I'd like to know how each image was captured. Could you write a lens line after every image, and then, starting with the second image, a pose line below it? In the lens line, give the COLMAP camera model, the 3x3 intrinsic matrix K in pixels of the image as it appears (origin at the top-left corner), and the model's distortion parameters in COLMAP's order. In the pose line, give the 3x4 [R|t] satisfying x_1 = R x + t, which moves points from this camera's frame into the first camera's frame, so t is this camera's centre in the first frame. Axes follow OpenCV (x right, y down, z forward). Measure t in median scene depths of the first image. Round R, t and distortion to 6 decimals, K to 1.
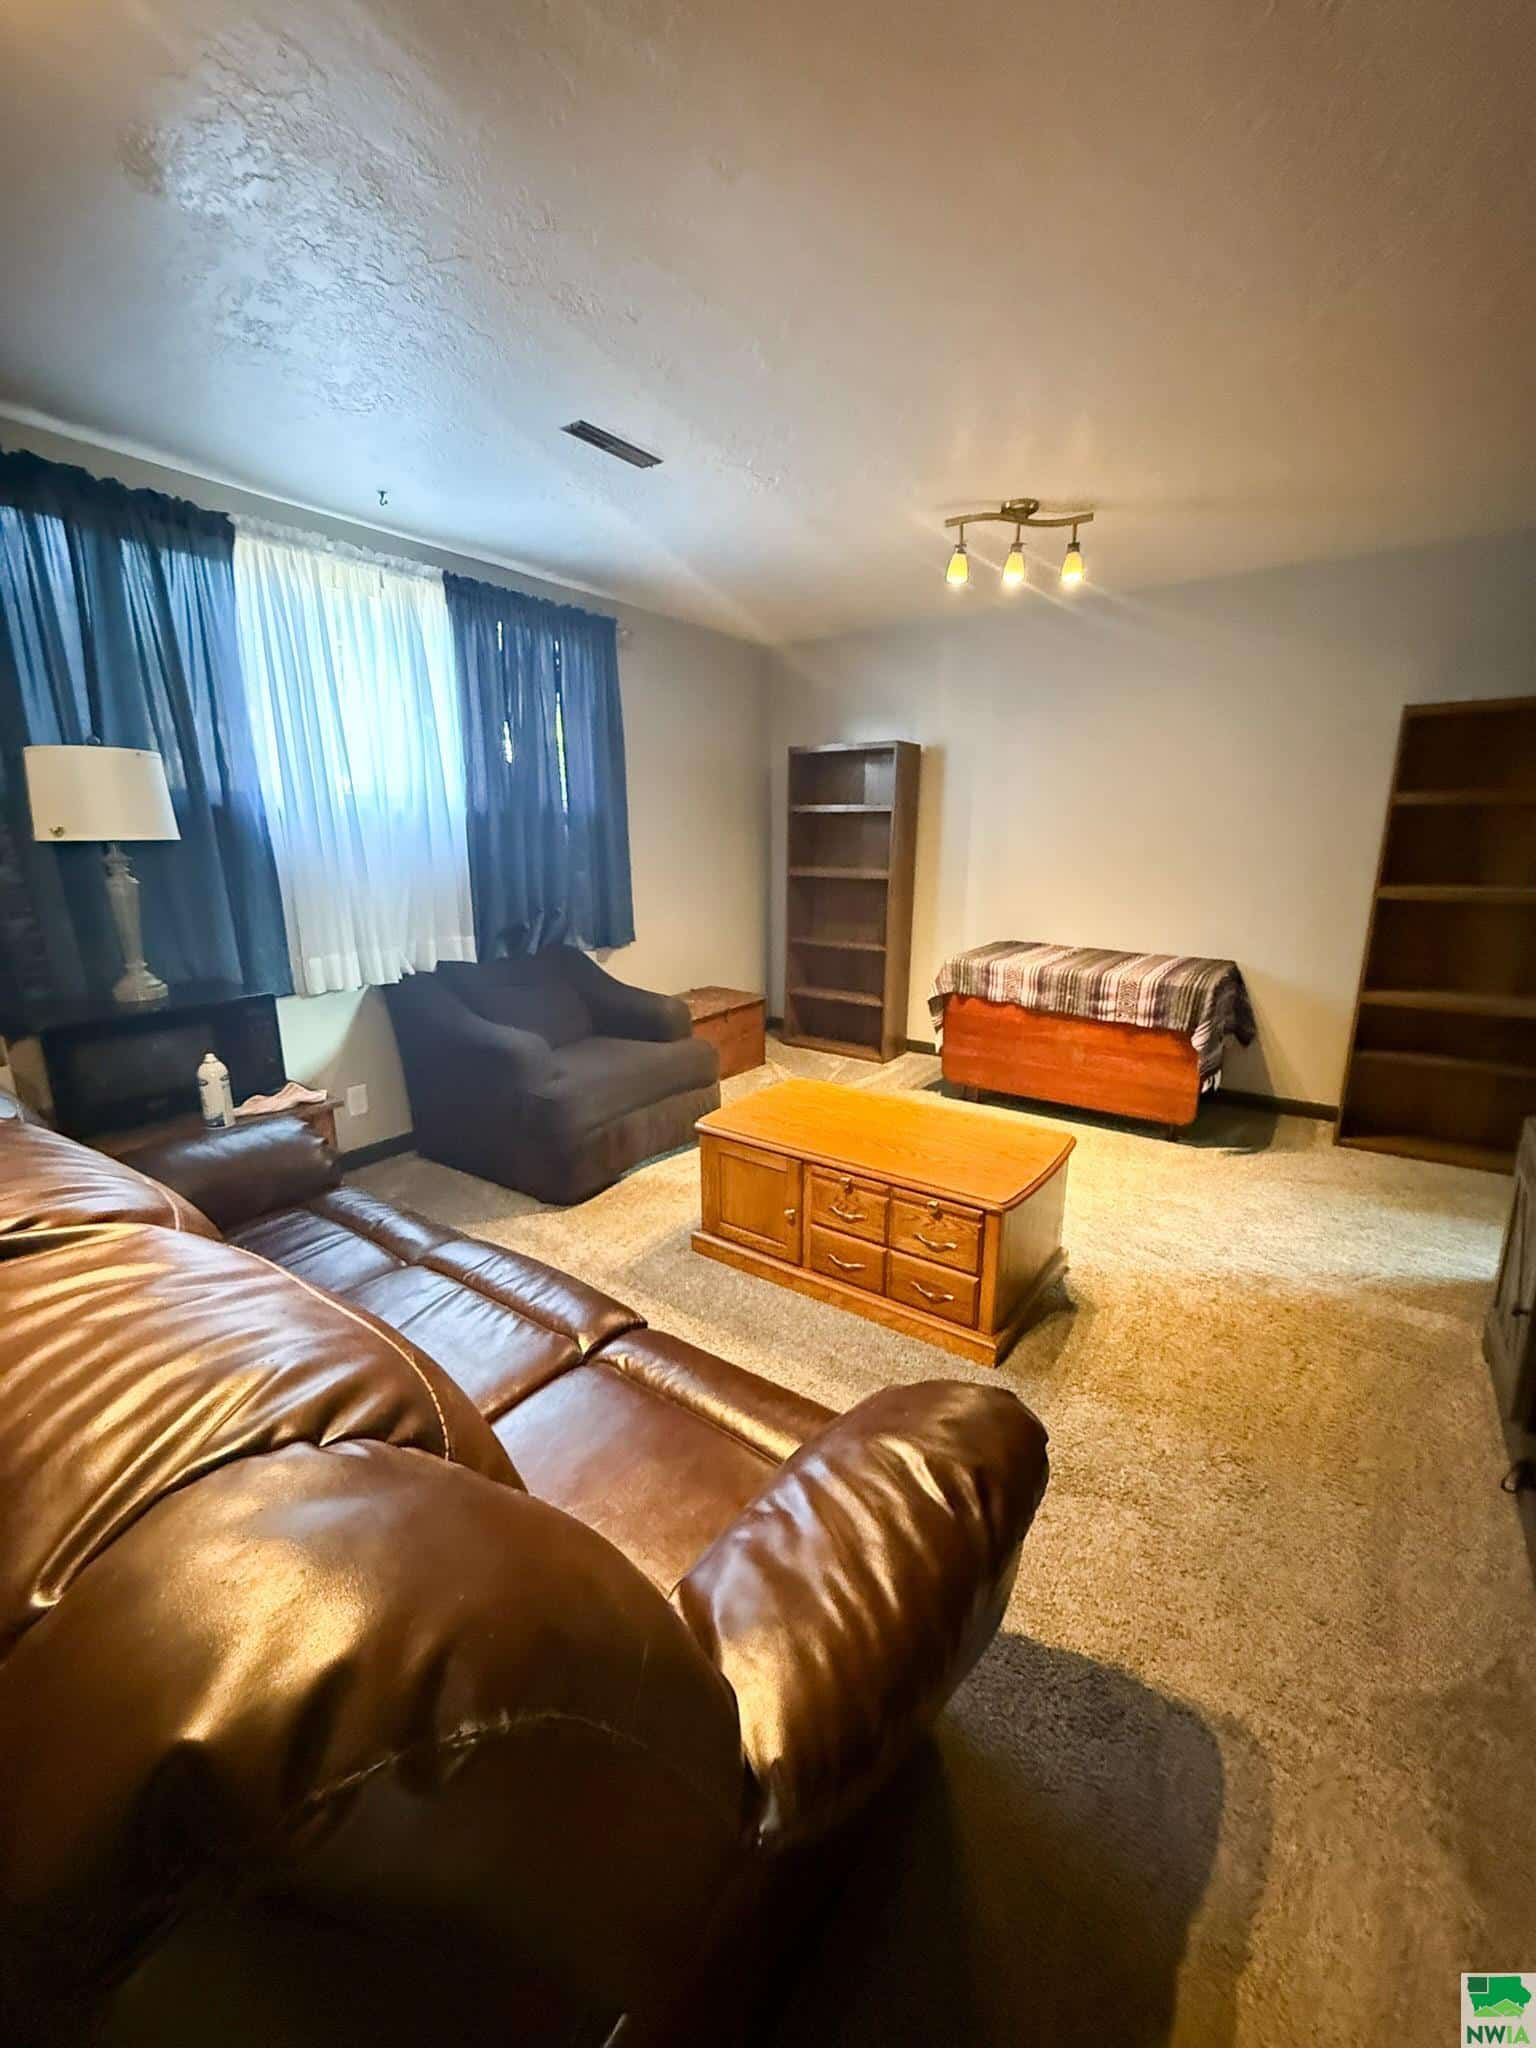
lens RADIAL K [[814.0, 0, 765.9], [0, 814.0, 1016.5], [0, 0, 1]] dist [0.000818, 0.000147]
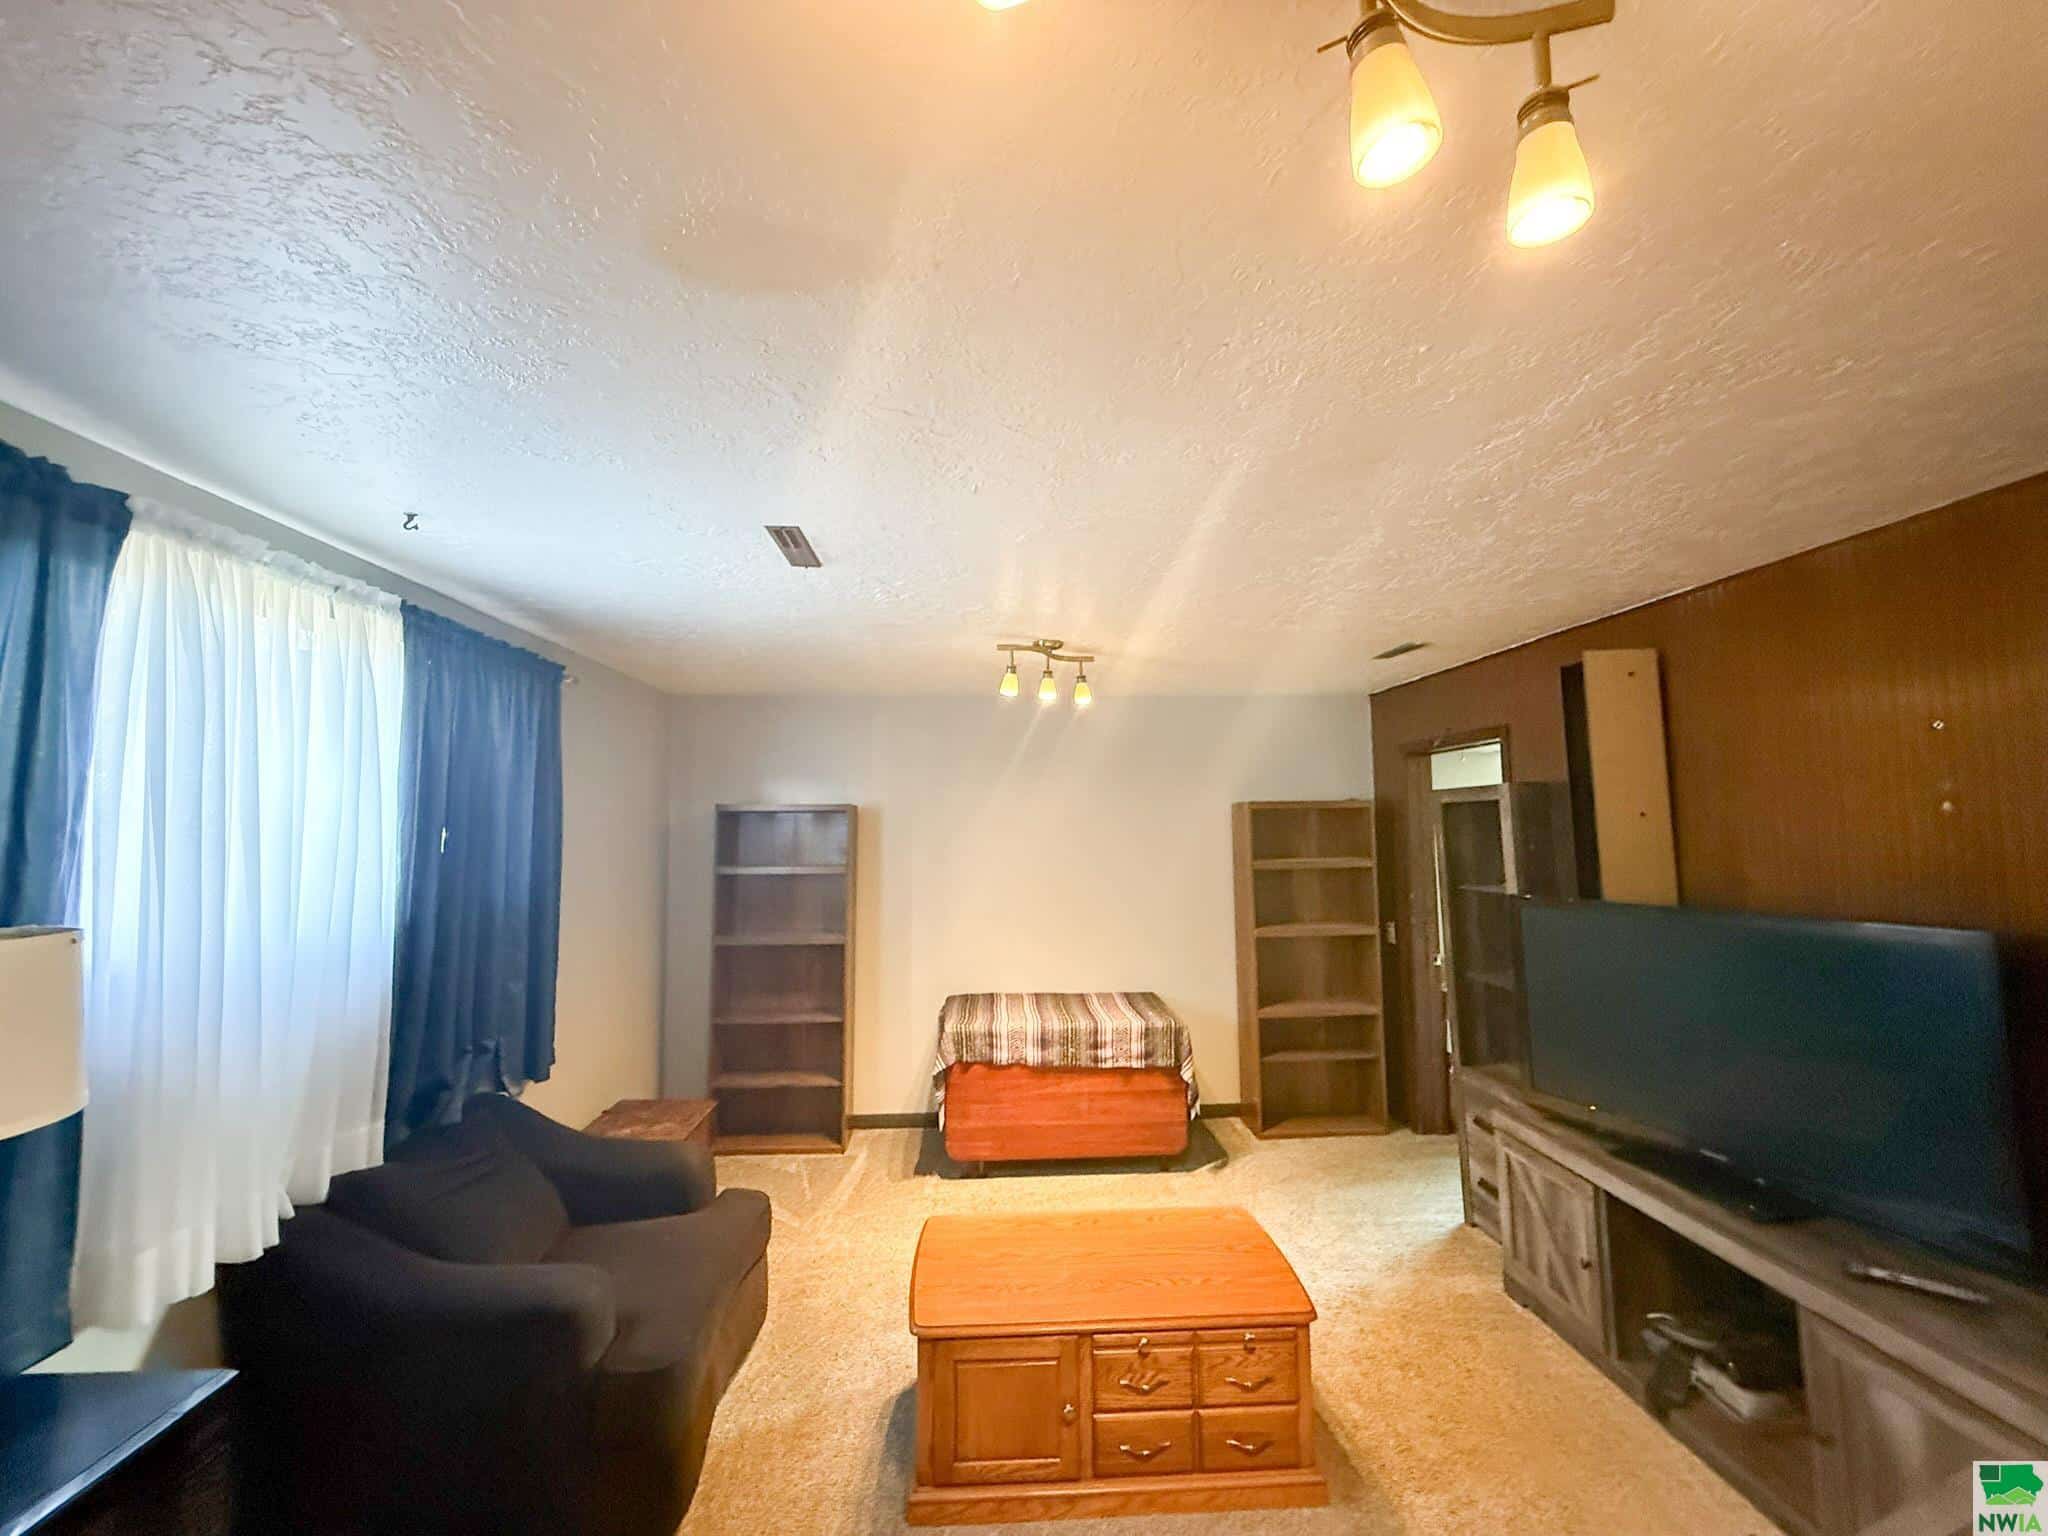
lens RADIAL K [[814.0, 0, 1014.0], [0, 814.0, 769.2], [0, 0, 1]] dist [0.000818, 0.000147]
pose [[0.782286, 0.039641, 0.621657, -0.384787], [0.149602, 0.956809, -0.249269, -0.128479], [-0.604688, 0.288001, 0.742569, 0.157262]]
